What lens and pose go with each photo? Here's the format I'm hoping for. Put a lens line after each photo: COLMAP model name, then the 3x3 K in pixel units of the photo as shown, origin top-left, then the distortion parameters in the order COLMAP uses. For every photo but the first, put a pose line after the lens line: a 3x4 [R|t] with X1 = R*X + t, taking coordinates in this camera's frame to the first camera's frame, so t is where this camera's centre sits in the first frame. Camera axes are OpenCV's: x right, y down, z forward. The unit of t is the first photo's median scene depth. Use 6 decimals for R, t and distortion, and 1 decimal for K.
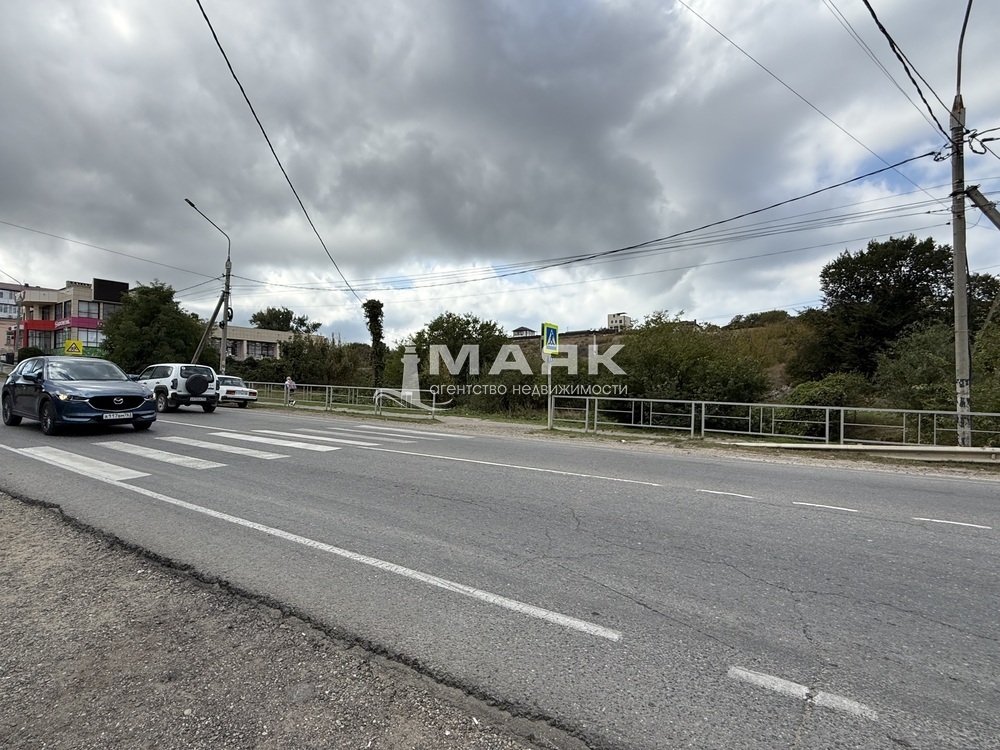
lens RADIAL K [[501.7, 0, 496.5], [0, 501.7, 374.5], [0, 0, 1]] dist [-0.000305, 0.000325]
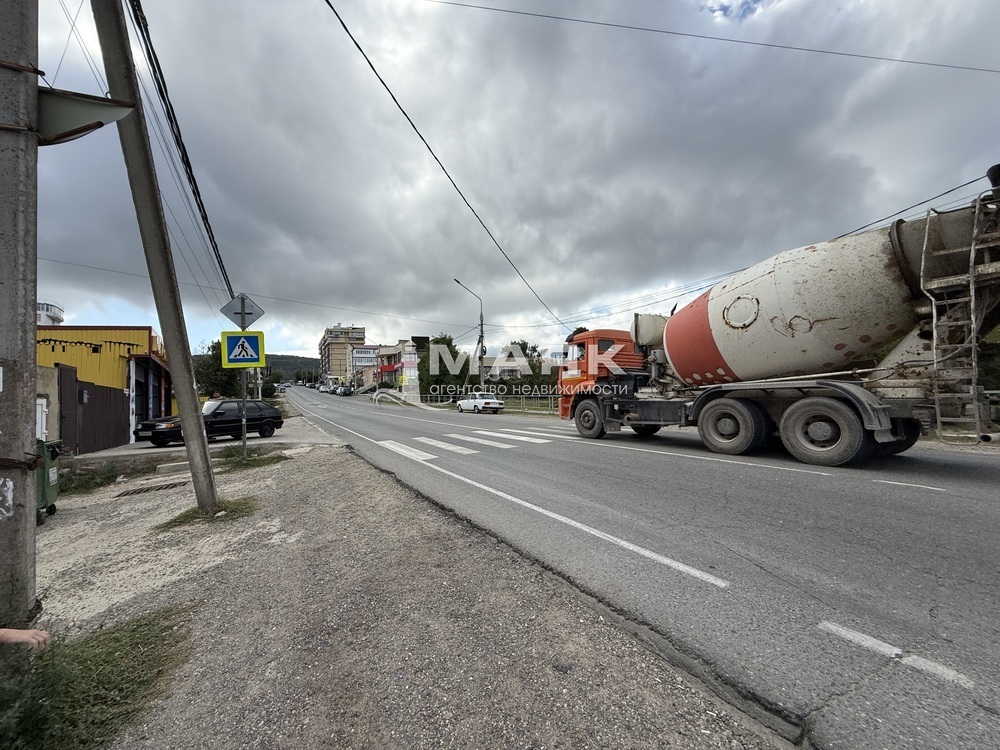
lens RADIAL K [[404.8, 0, 502.0], [0, 404.8, 372.4], [0, 0, 1]] dist [0.000087, 0.000274]
pose [[0.888711, -0.078520, -0.451693, 0.183820], [0.066707, 0.996886, -0.042047, -0.010603], [0.453588, 0.007236, 0.891182, -0.140210]]
